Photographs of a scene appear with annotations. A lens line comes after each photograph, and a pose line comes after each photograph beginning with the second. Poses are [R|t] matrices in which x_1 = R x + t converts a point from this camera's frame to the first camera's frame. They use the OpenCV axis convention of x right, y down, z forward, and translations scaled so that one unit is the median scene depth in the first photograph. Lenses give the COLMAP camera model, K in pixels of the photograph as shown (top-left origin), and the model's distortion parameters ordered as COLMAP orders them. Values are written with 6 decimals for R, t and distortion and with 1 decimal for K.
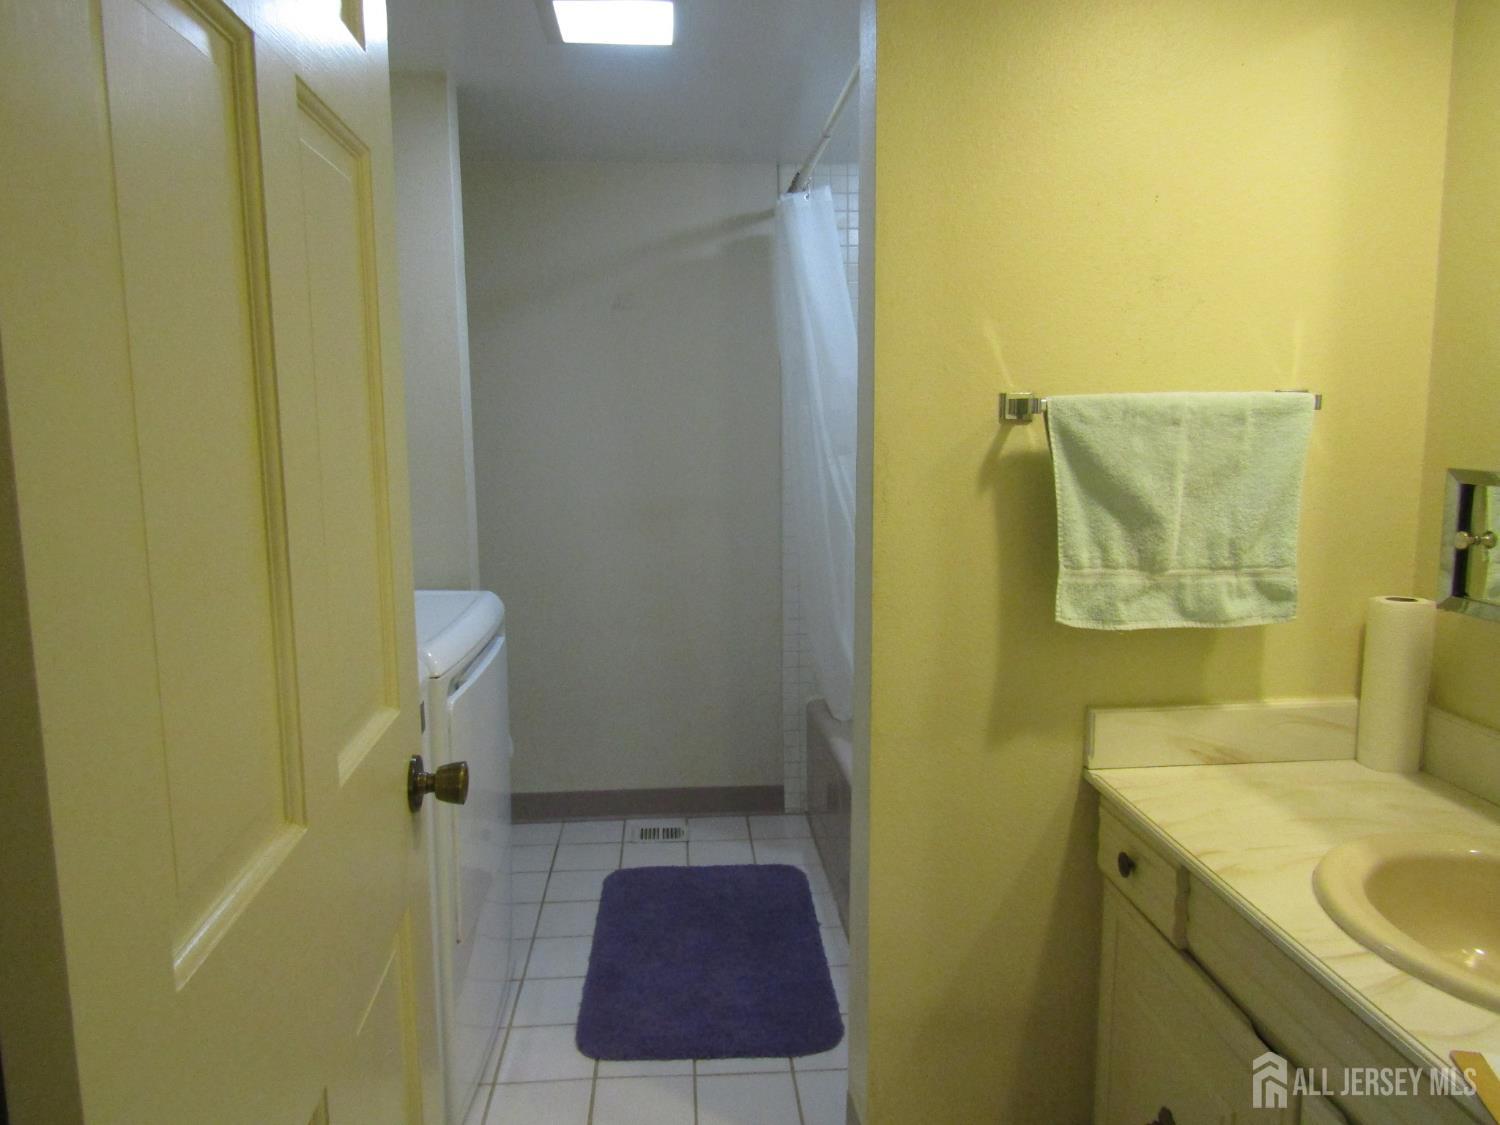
lens RADIAL K [[1076.1, 0, 771.8], [0, 1076.1, 567.7], [0, 0, 1]] dist [0.003244, -0.013101]
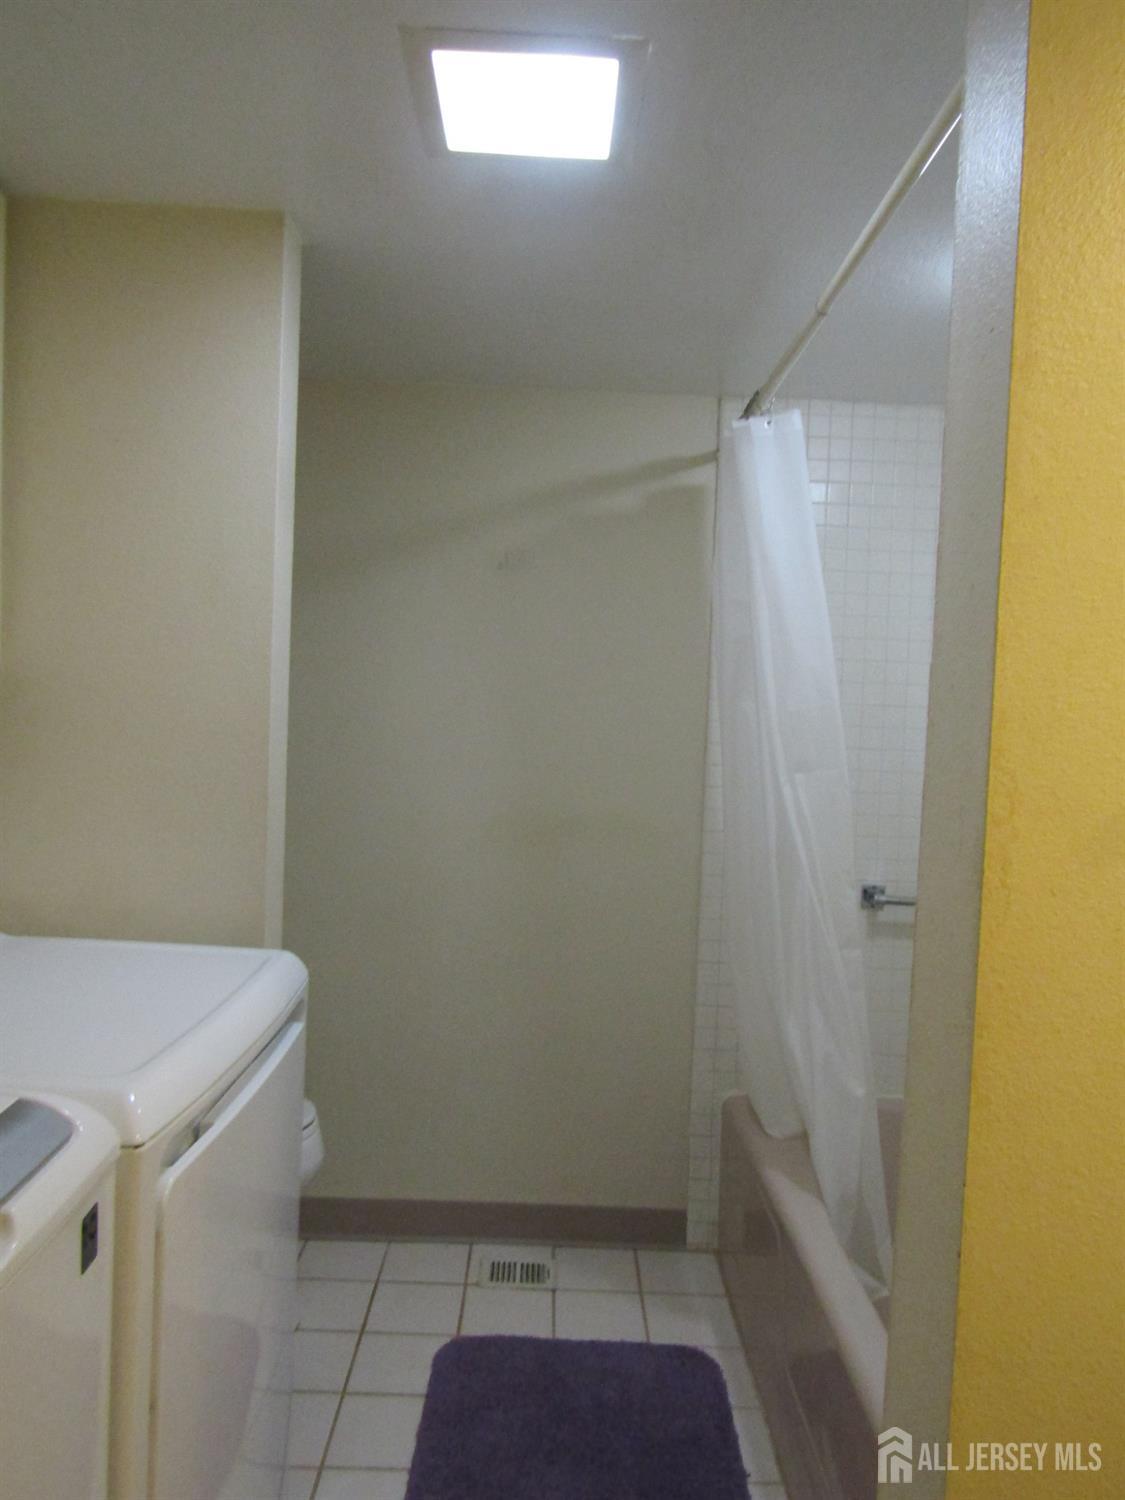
lens RADIAL K [[1076.1, 0, 562.4], [0, 1076.1, 750.5], [0, 0, 1]] dist [0.003244, -0.013101]
pose [[0.995510, 0.048484, -0.081296, -0.032957], [-0.057123, 0.992556, -0.107560, -0.030641], [0.075476, 0.111721, 0.990869, 0.253397]]
